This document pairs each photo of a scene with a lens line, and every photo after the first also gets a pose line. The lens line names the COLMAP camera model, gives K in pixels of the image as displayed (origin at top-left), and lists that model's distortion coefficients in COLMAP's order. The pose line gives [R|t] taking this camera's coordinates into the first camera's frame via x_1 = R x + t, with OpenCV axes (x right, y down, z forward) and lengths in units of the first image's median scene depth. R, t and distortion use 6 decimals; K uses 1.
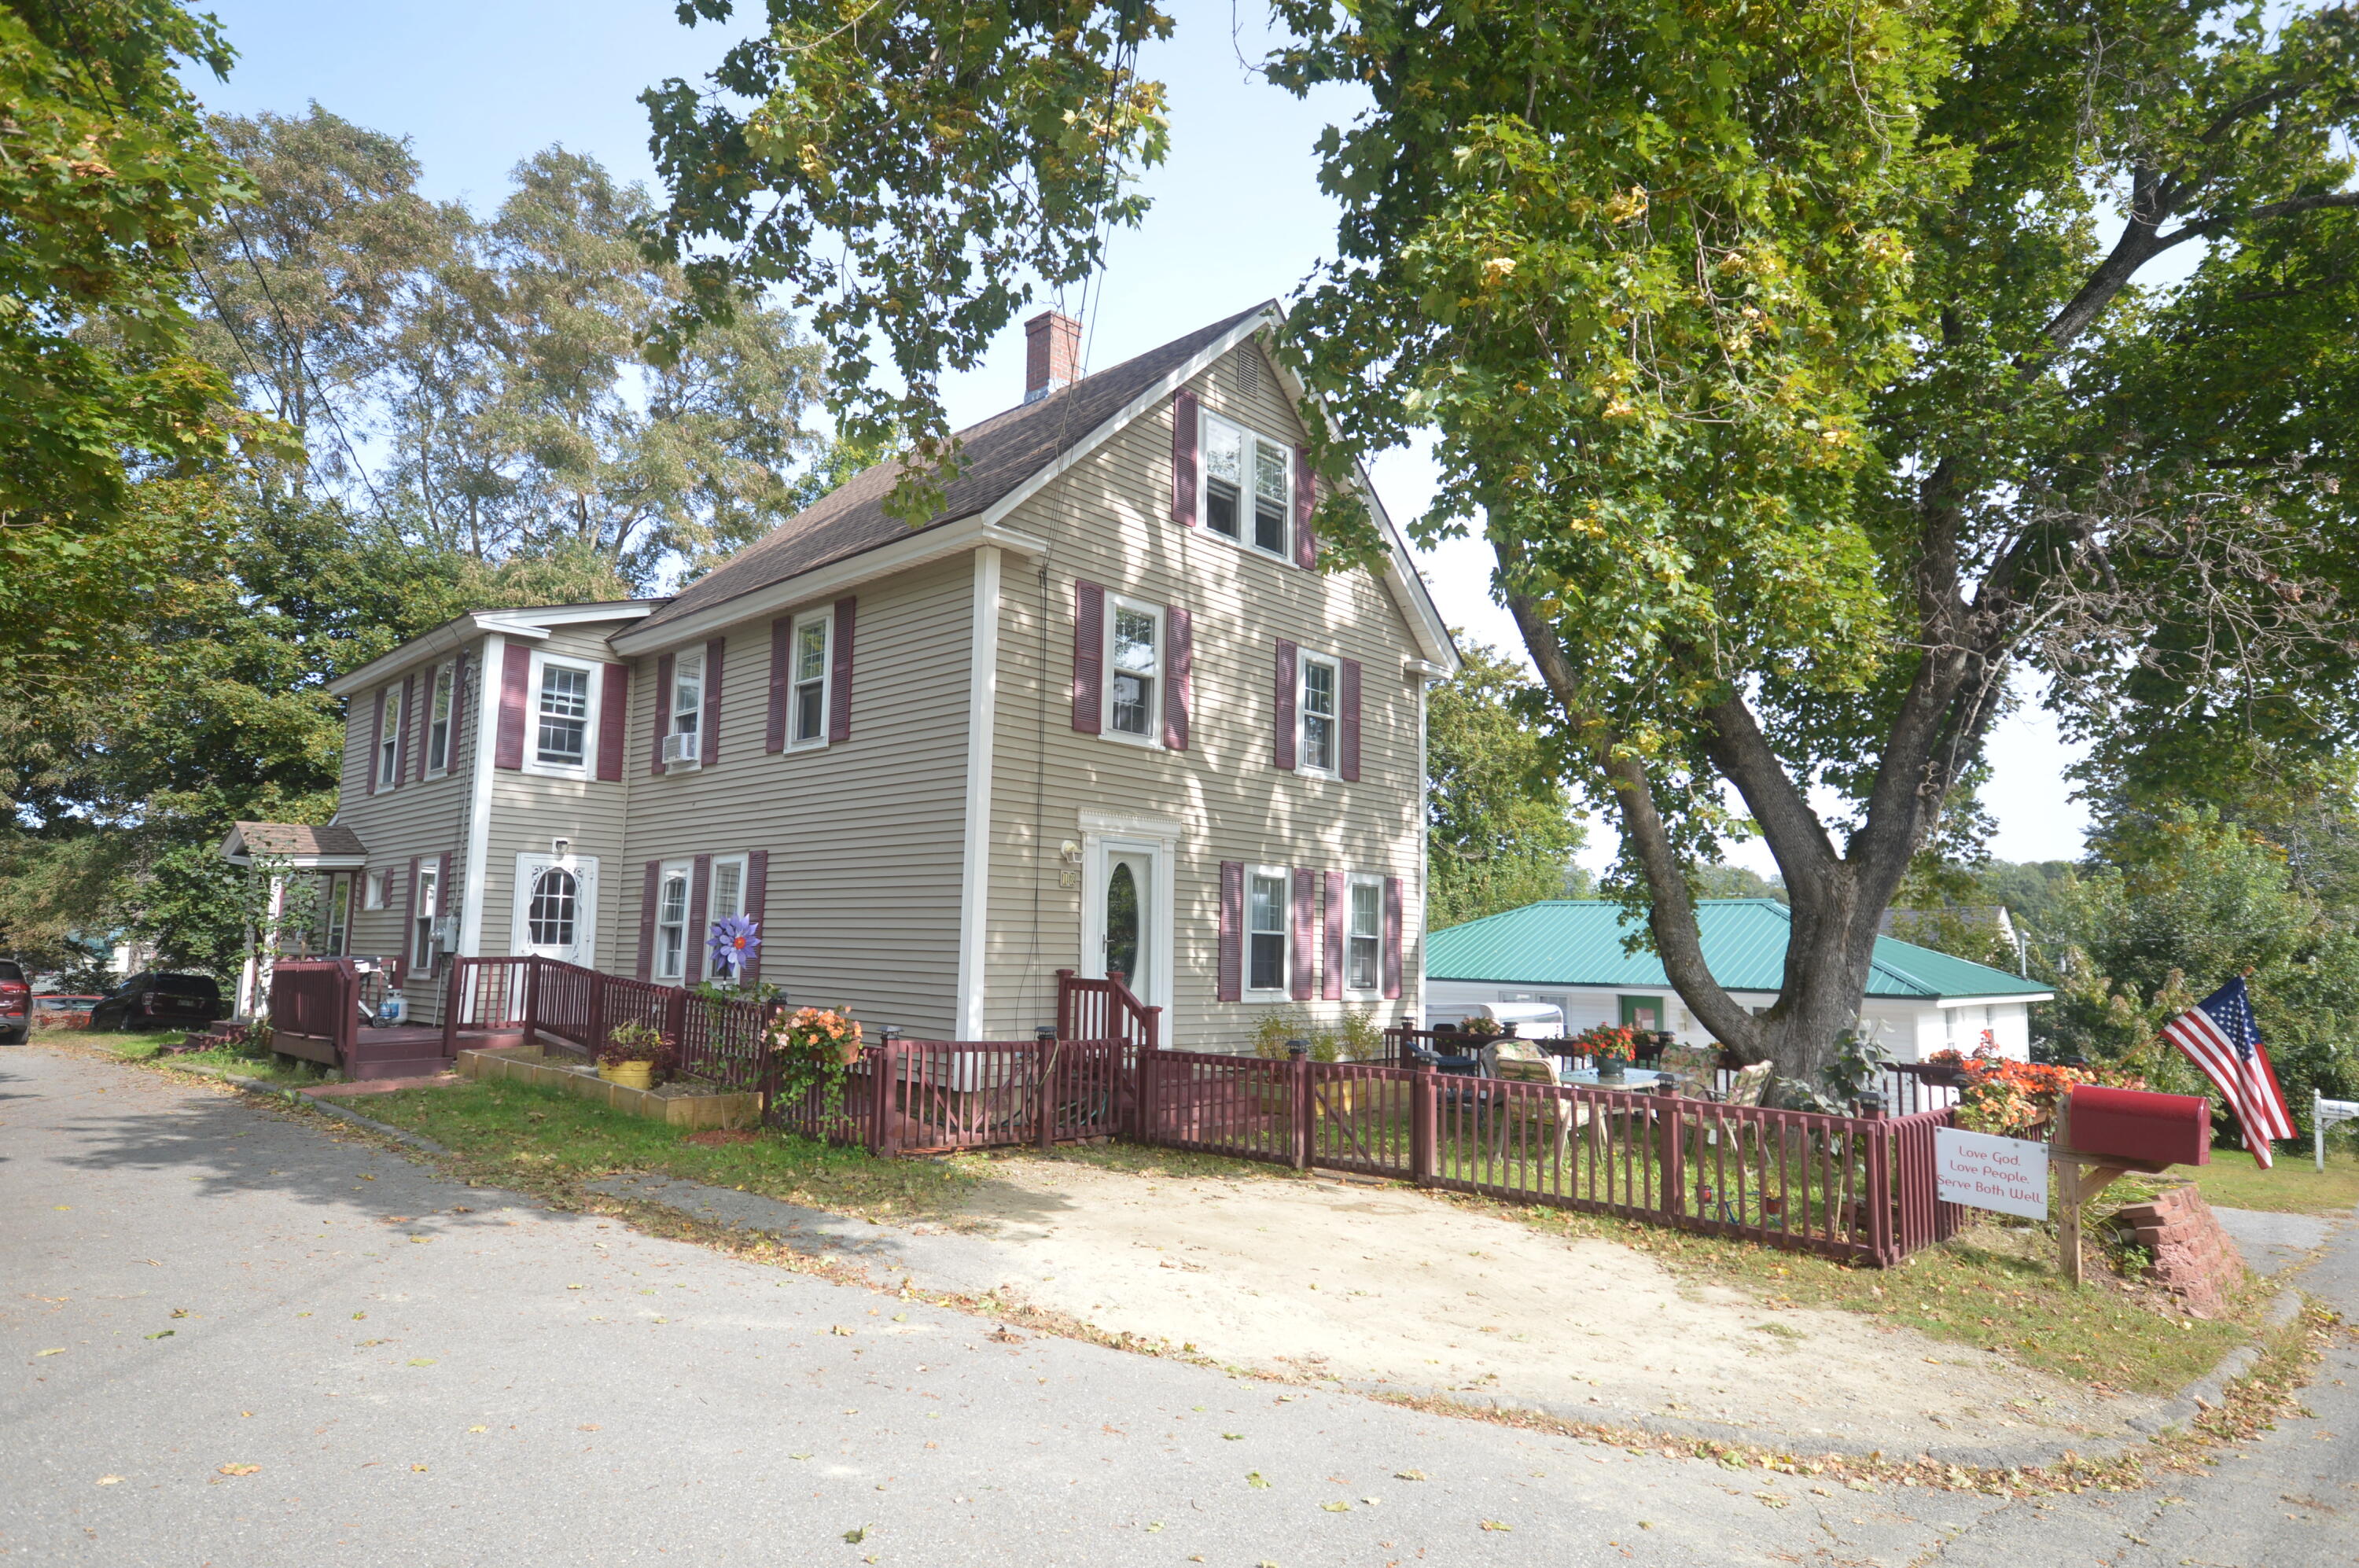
lens RADIAL K [[1302.5, 0, 1190.4], [0, 1302.5, 796.7], [0, 0, 1]] dist [-0.002217, 0.000320]
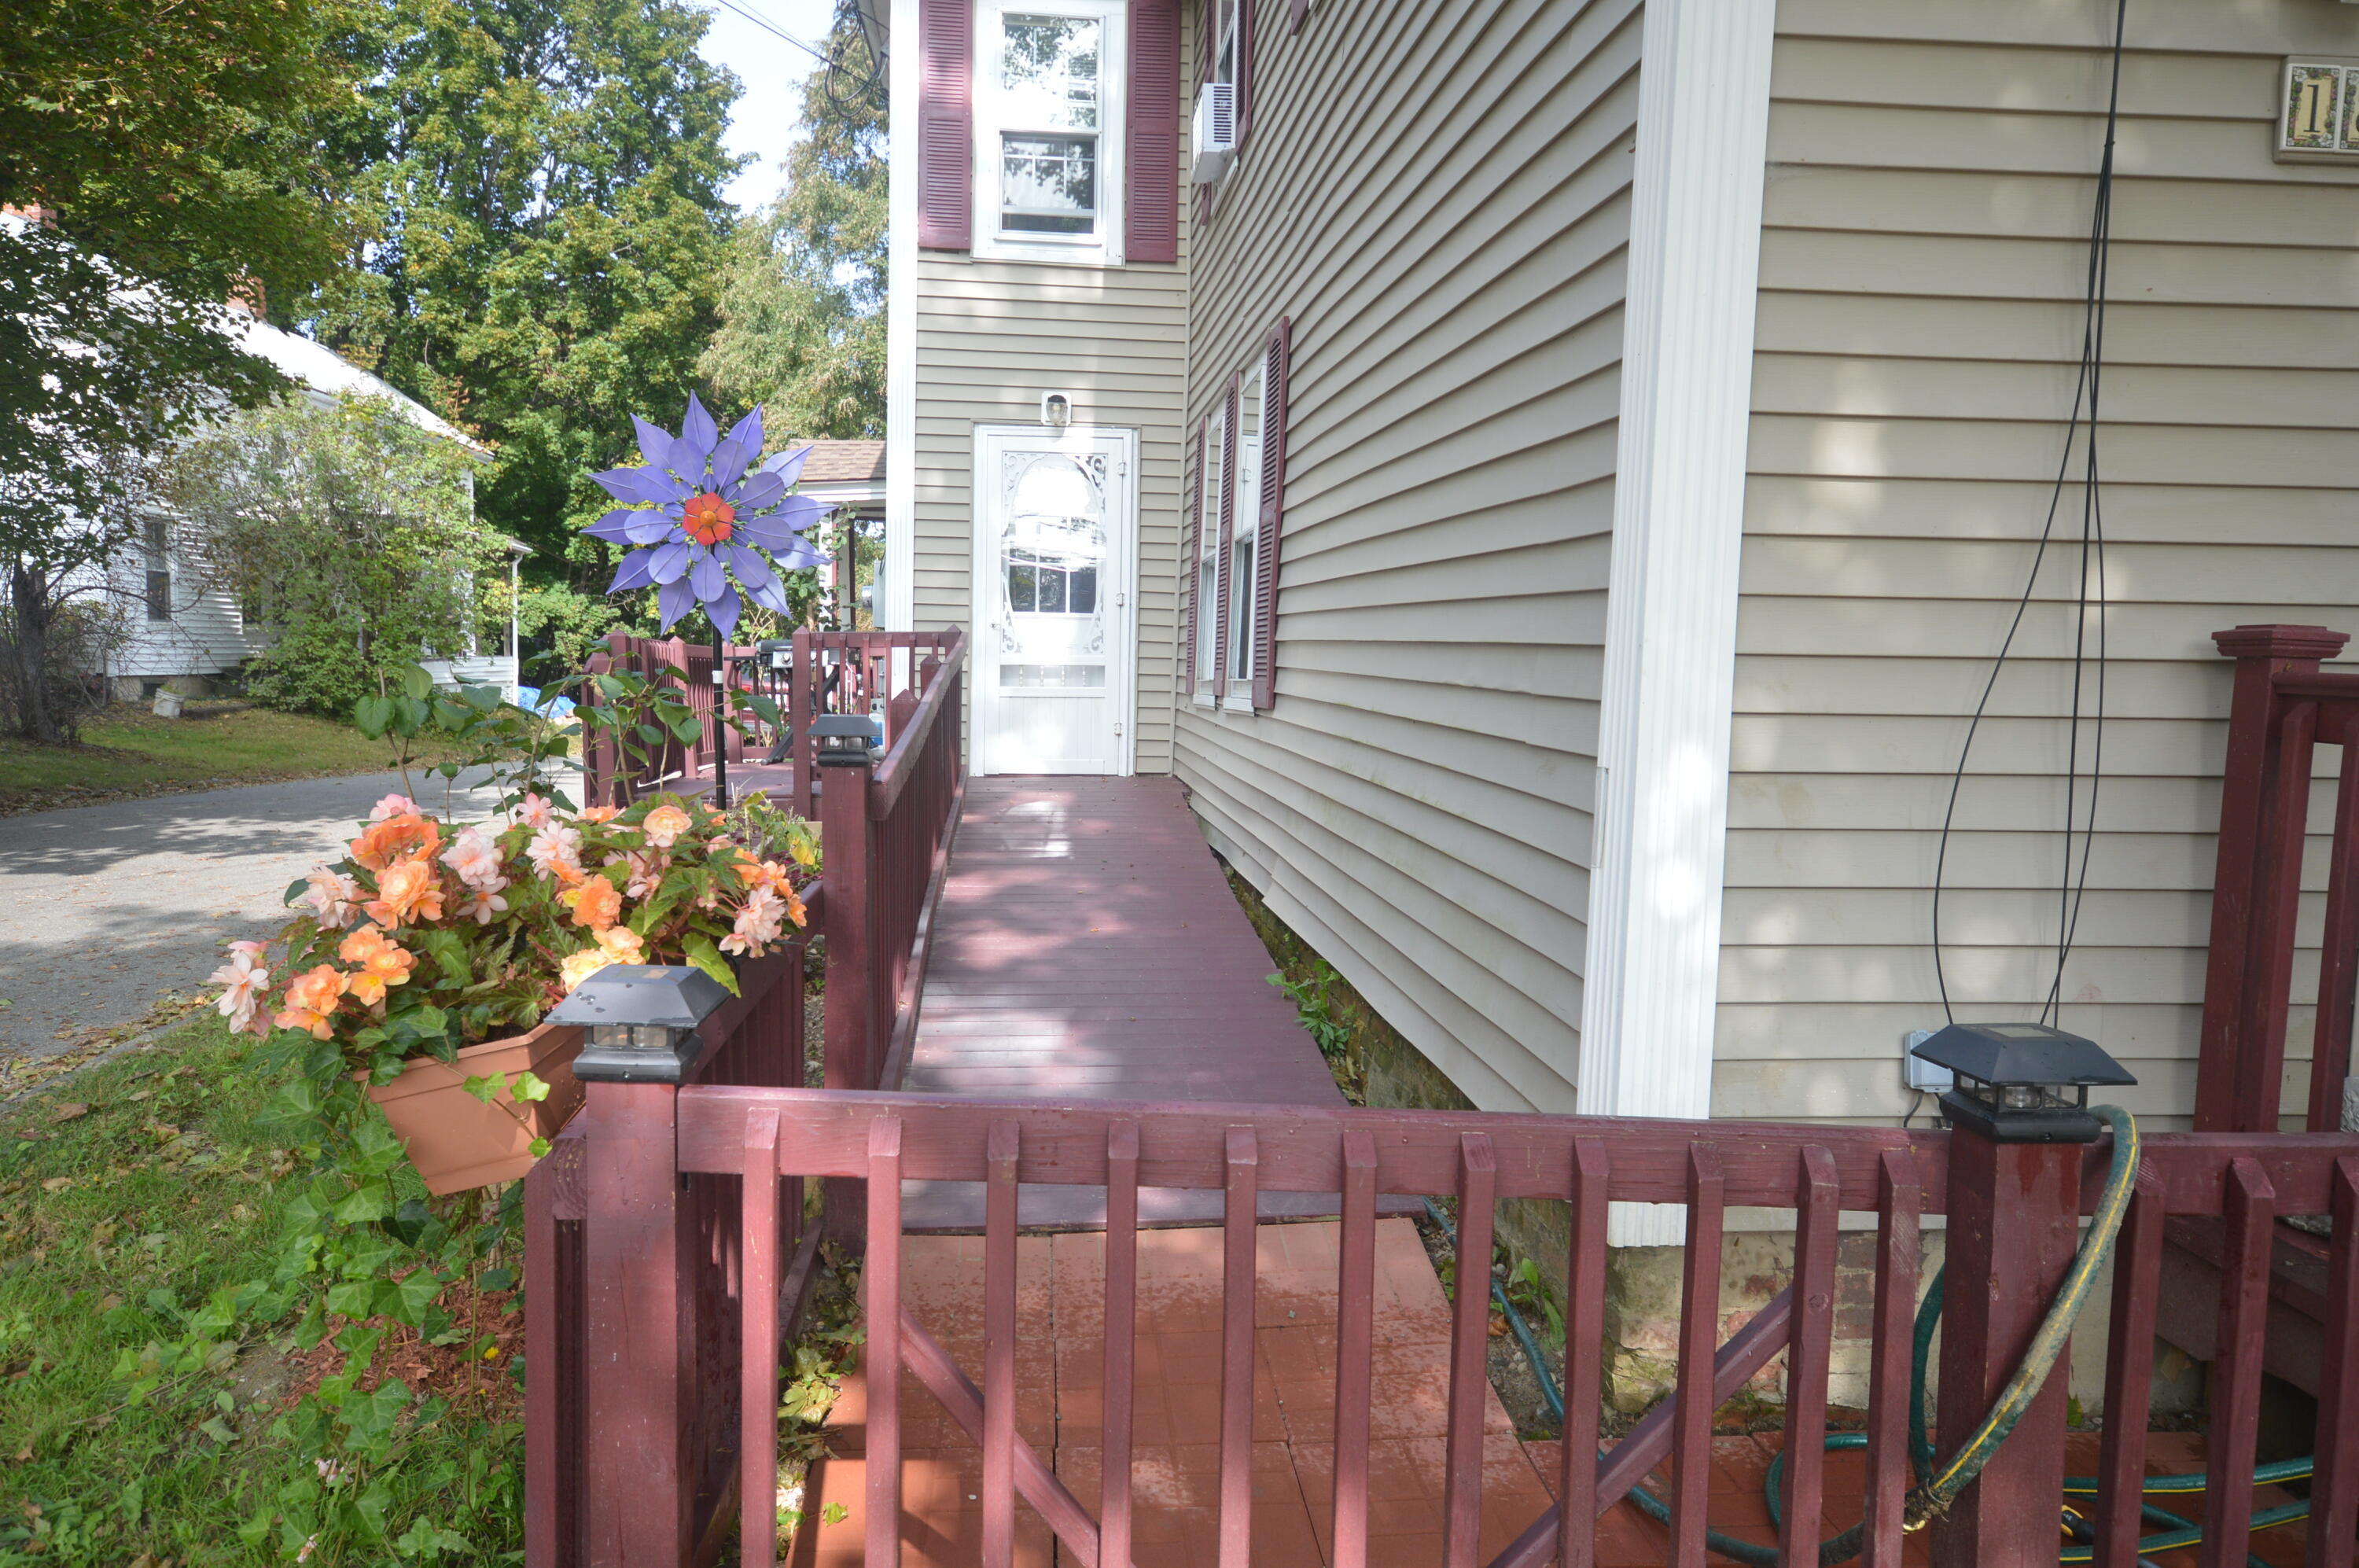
lens RADIAL K [[1644.9, 0, 1180.6], [0, 1644.9, 788.0], [0, 0, 1]] dist [0.009009, 0.016830]
pose [[0.758420, 0.047718, -0.650017, -0.048903], [0.076613, 0.983875, 0.161617, 0.084297], [0.647248, -0.172373, 0.742535, 0.574748]]
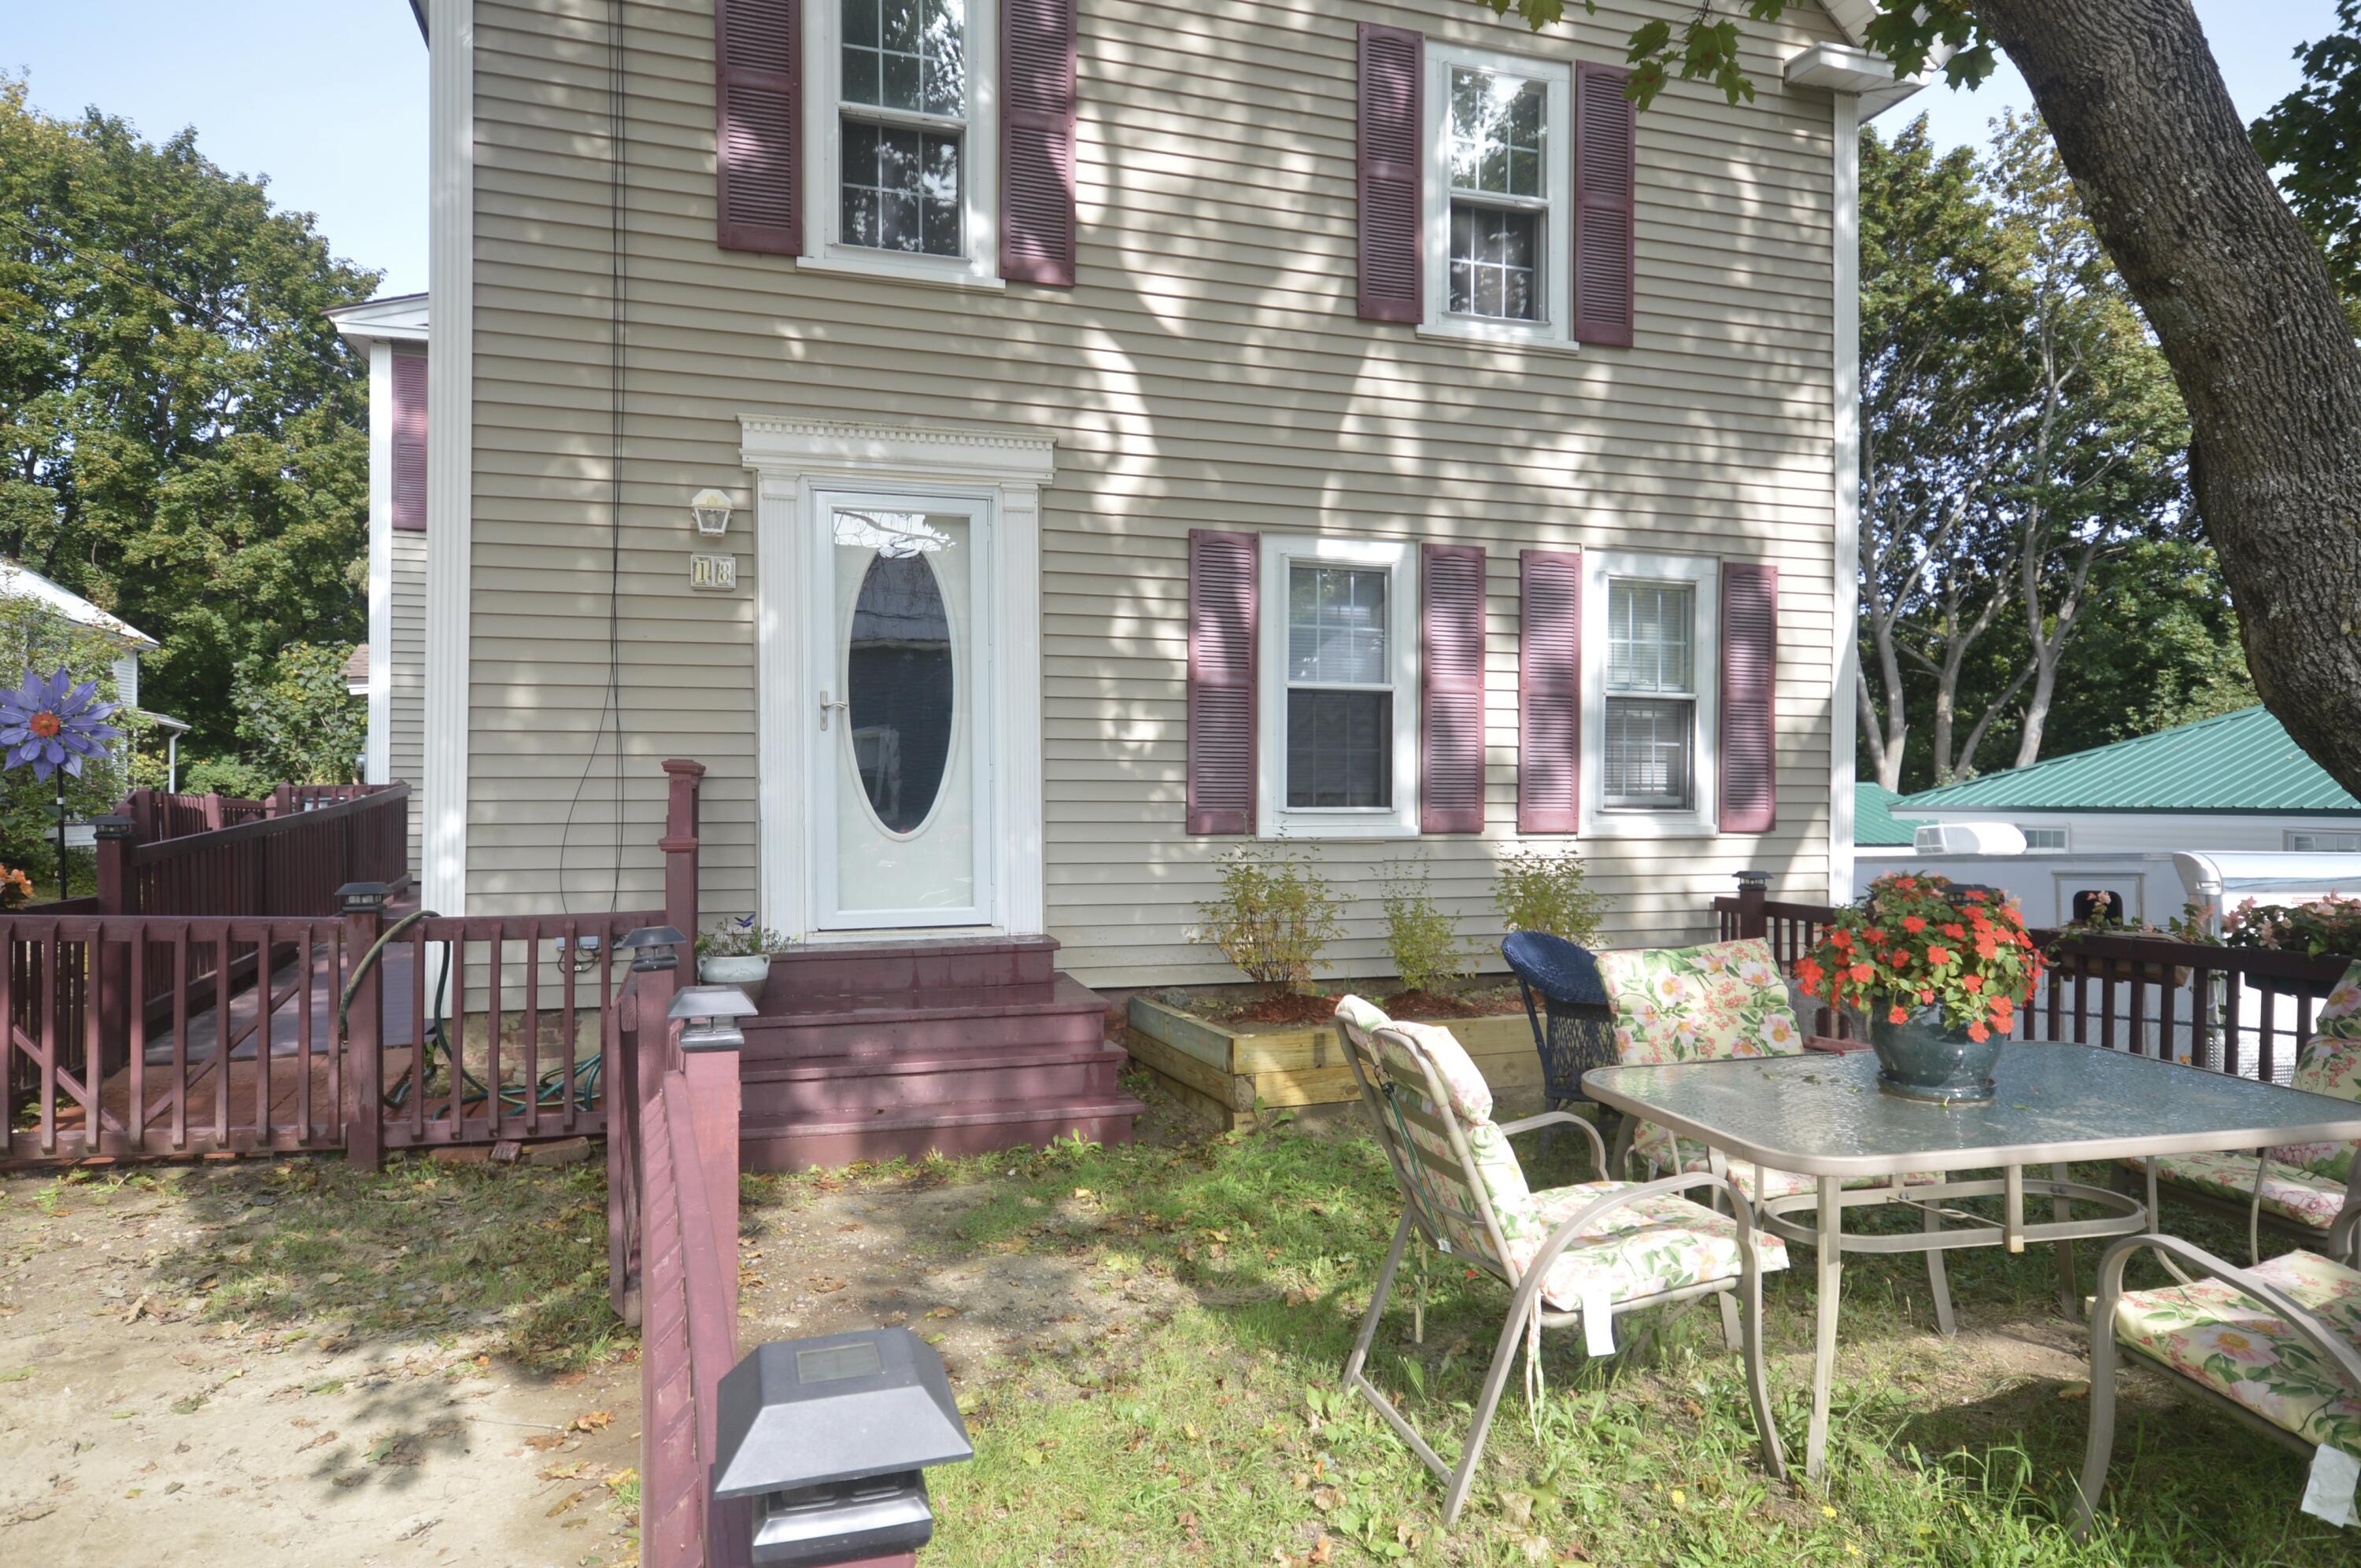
lens RADIAL K [[1446.9, 0, 1177.7], [0, 1446.9, 795.9], [0, 0, 1]] dist [0.013082, 0.005639]
pose [[0.870310, -0.025698, -0.491834, 0.241587], [0.078718, 0.993058, 0.087407, 0.089168], [0.486173, -0.114788, 0.866291, 0.499390]]
